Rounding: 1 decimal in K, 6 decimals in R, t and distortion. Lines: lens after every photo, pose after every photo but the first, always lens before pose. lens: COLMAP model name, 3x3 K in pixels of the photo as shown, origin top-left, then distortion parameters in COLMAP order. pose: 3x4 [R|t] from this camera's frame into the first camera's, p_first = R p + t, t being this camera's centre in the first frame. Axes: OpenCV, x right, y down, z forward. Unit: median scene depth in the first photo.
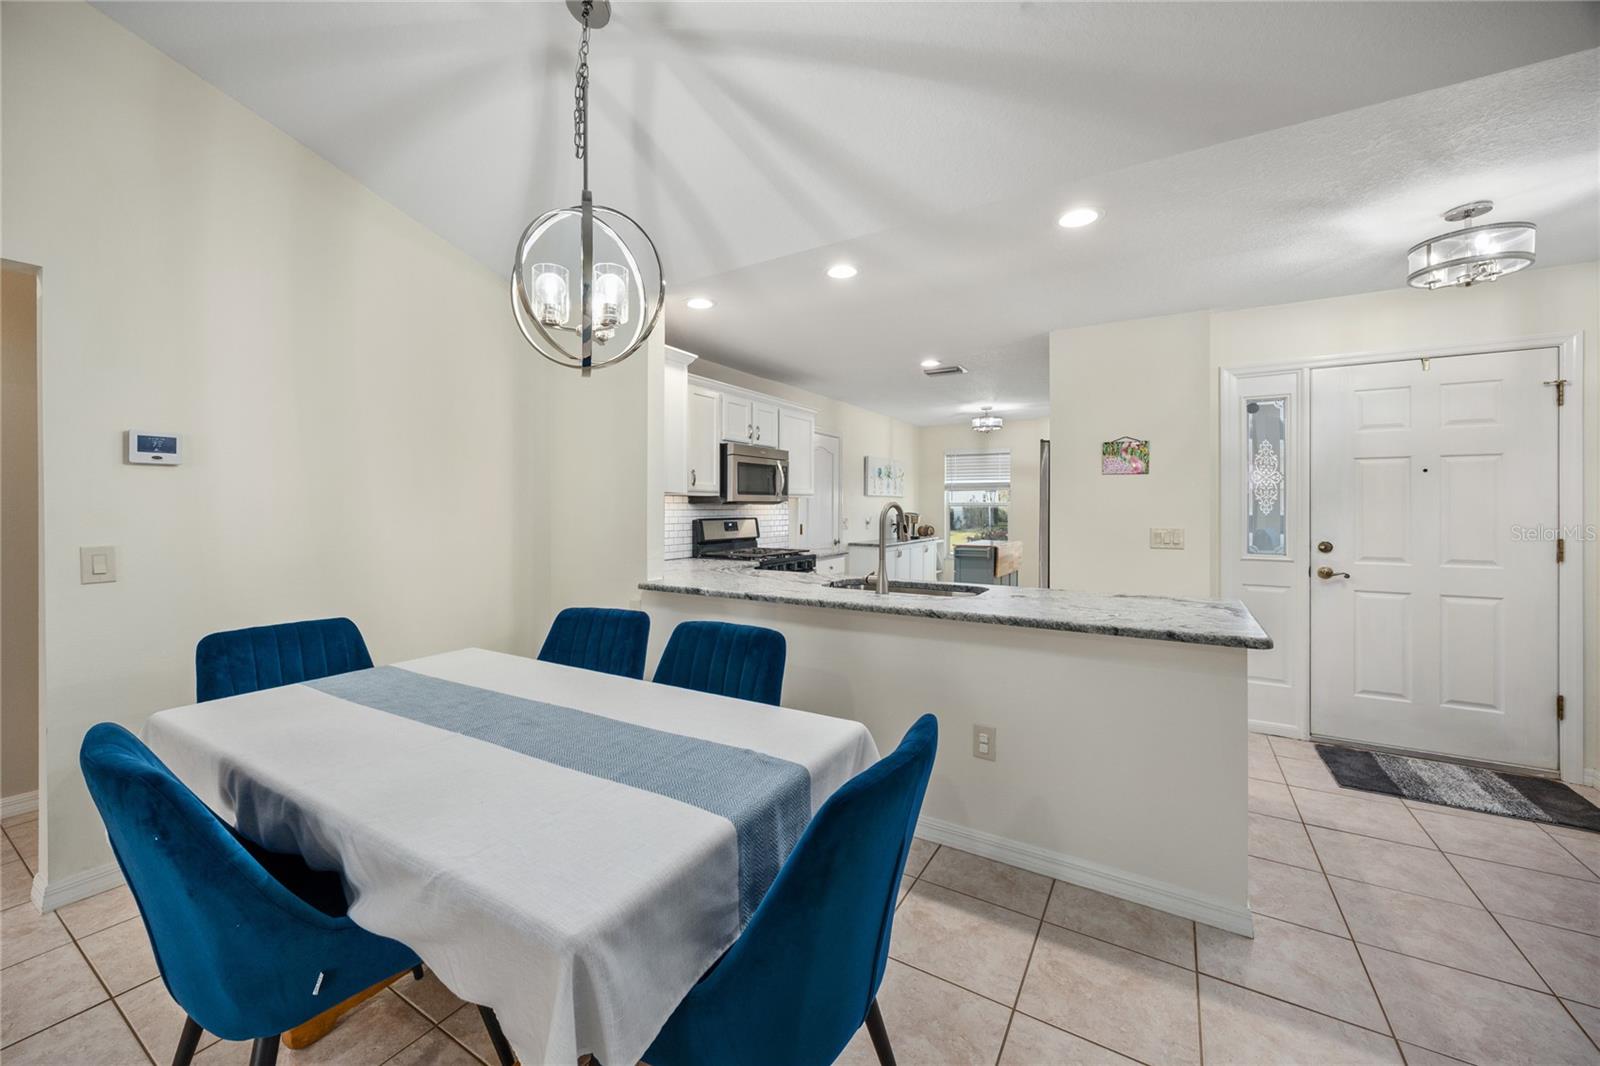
lens RADIAL K [[619.5, 0, 793.3], [0, 619.5, 509.8], [0, 0, 1]] dist [0.000311, 0.000038]
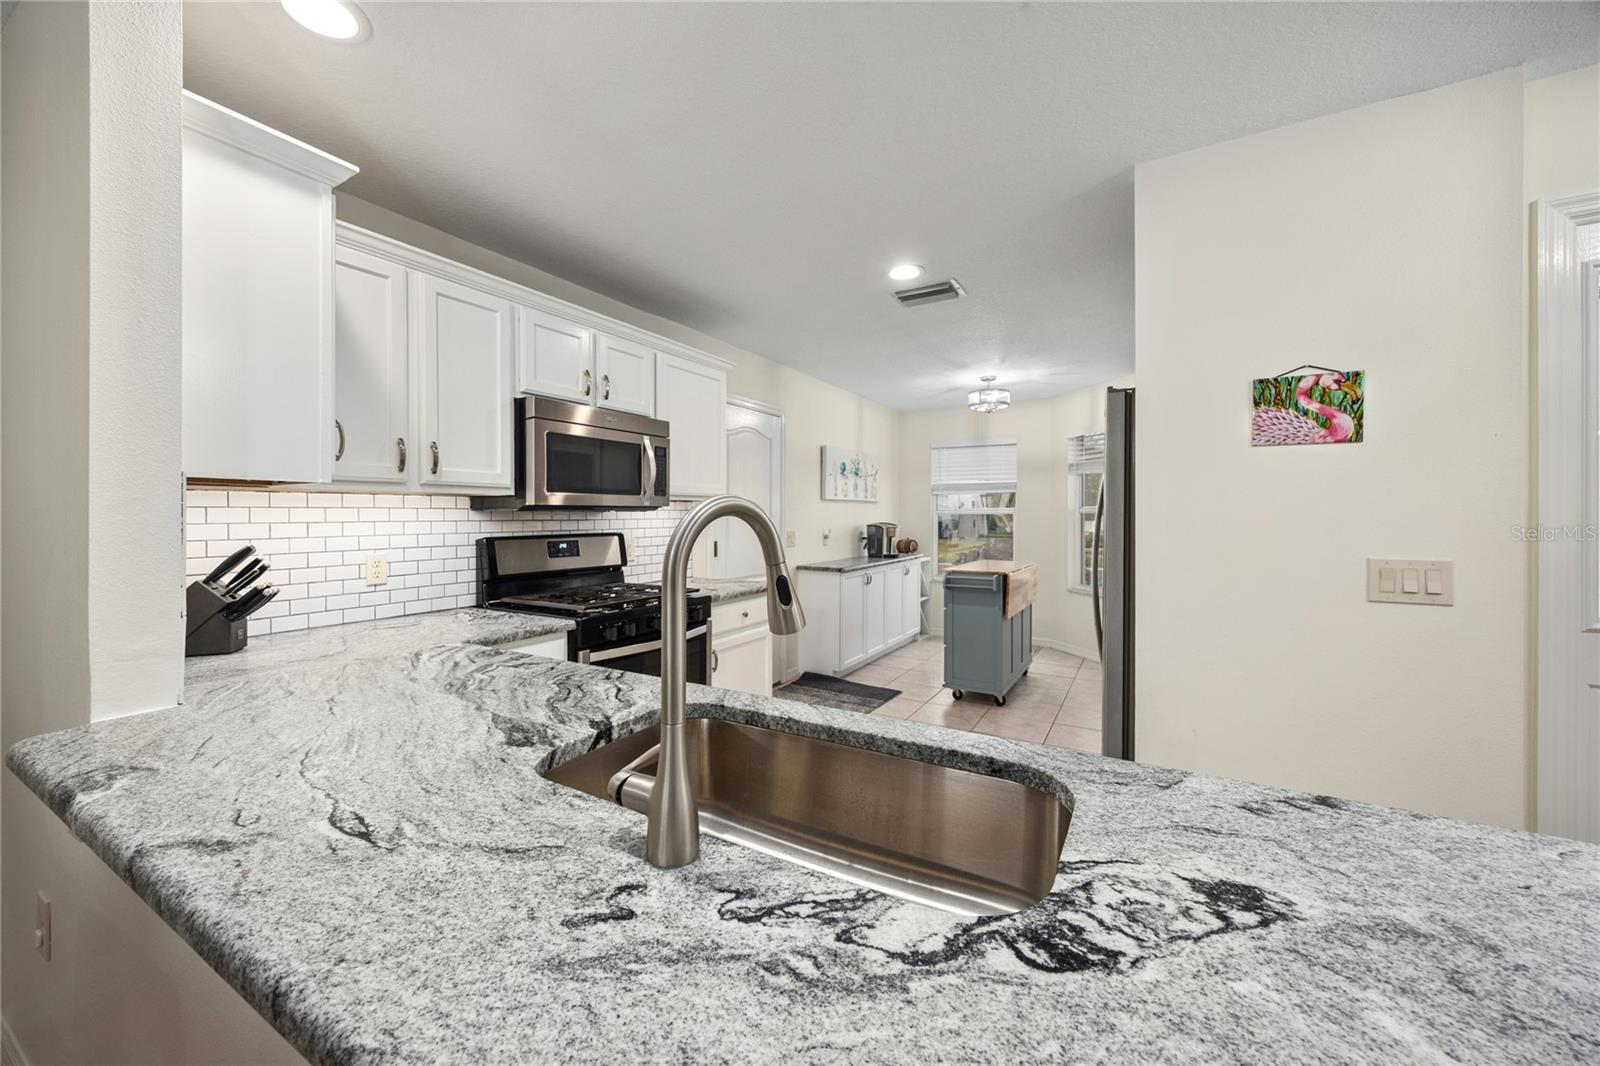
lens RADIAL K [[611.1, 0, 793.4], [0, 611.1, 518.6], [0, 0, 1]] dist [-0.001536, -0.000246]
pose [[0.999877, -0.003004, 0.015373, 0.140702], [0.003002, 0.999995, 0.000125, -0.001664], [-0.015373, -0.000079, 0.999882, 0.557973]]
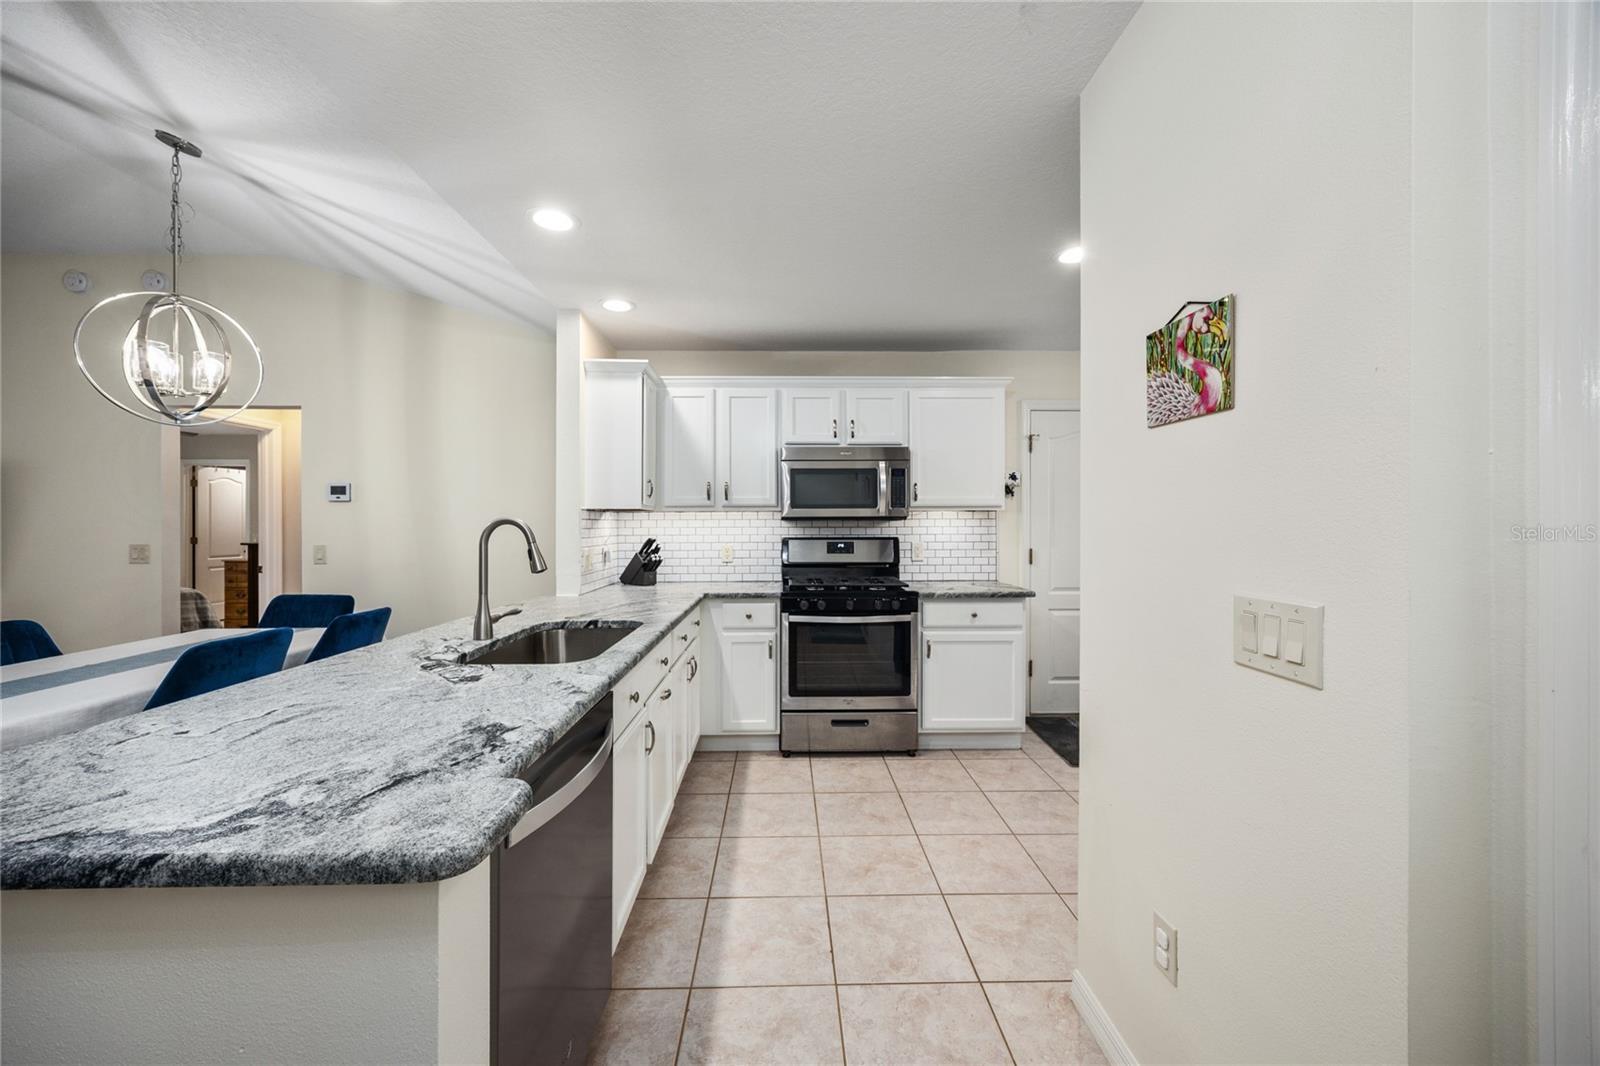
lens RADIAL K [[613.3, 0, 793.9], [0, 613.3, 527.1], [0, 0, 1]] dist [0.000456, 0.000413]
pose [[0.535948, 0.002816, -0.844246, 0.720729], [-0.002700, 0.999995, 0.001621, -0.001824], [0.844247, 0.001411, 0.535953, 0.683084]]
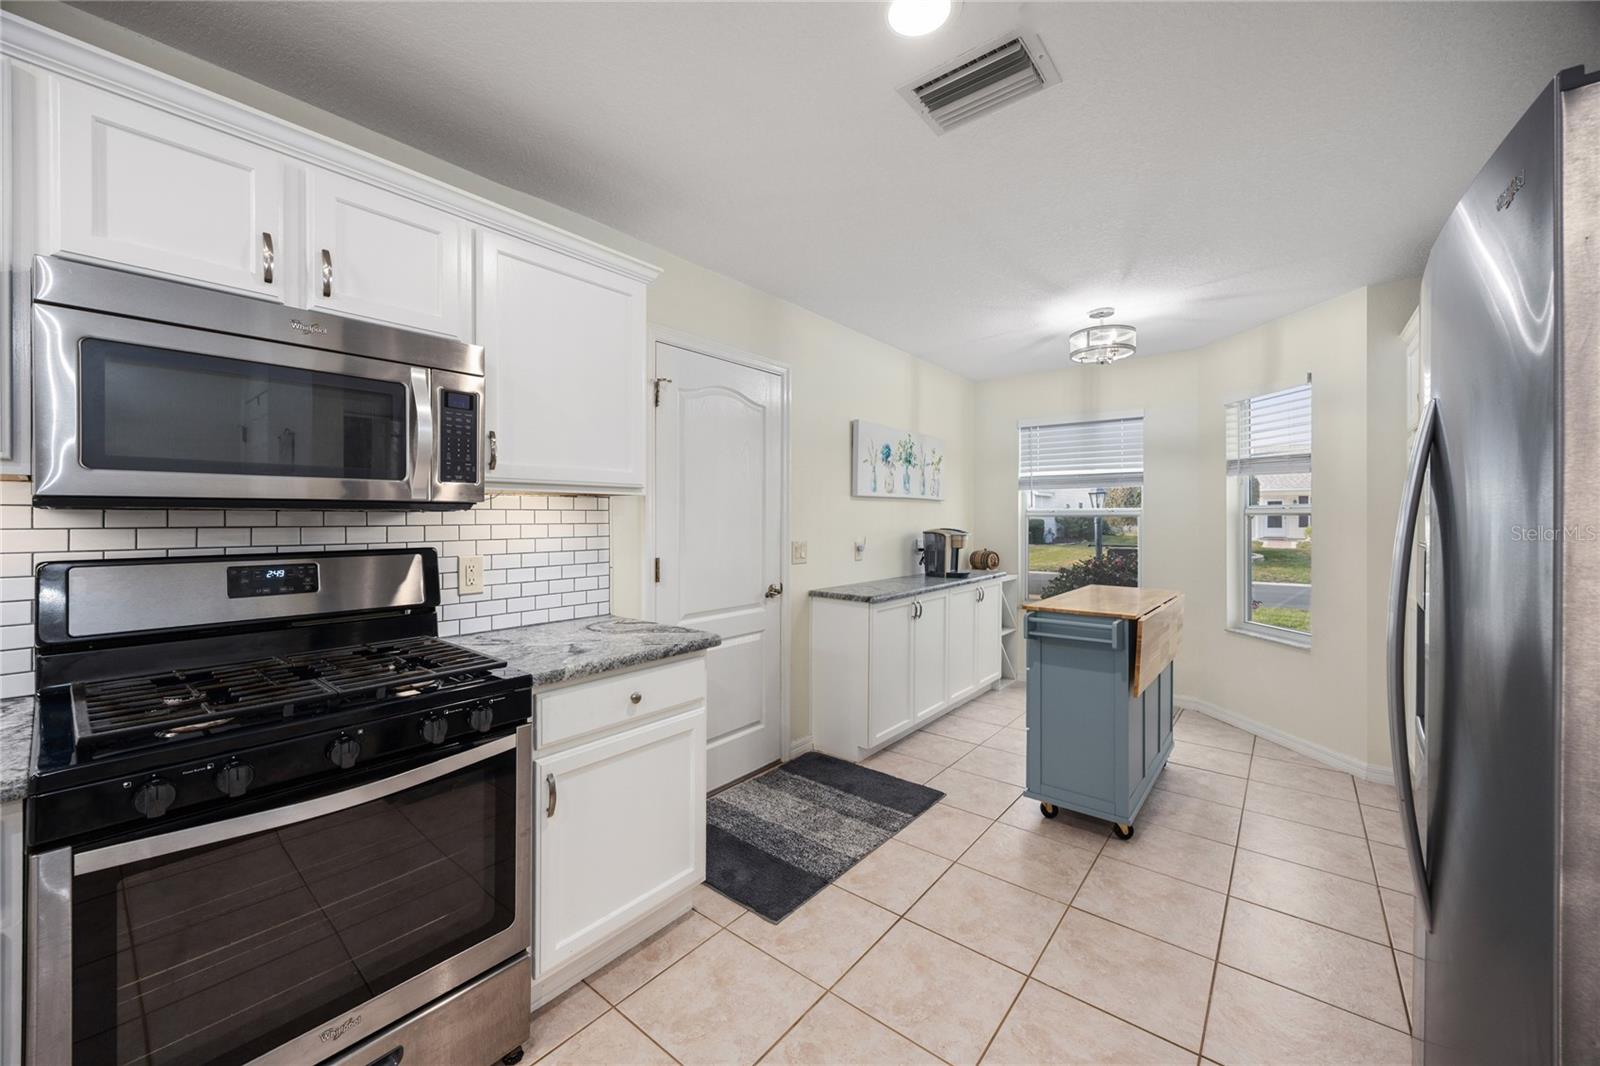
lens RADIAL K [[611.1, 0, 793.4], [0, 611.1, 518.6], [0, 0, 1]] dist [-0.001536, -0.000246]
pose [[0.990401, -0.001689, -0.138213, 0.271409], [0.001087, 0.999990, -0.004433, -0.004052], [0.138219, 0.004240, 0.990393, 0.960392]]
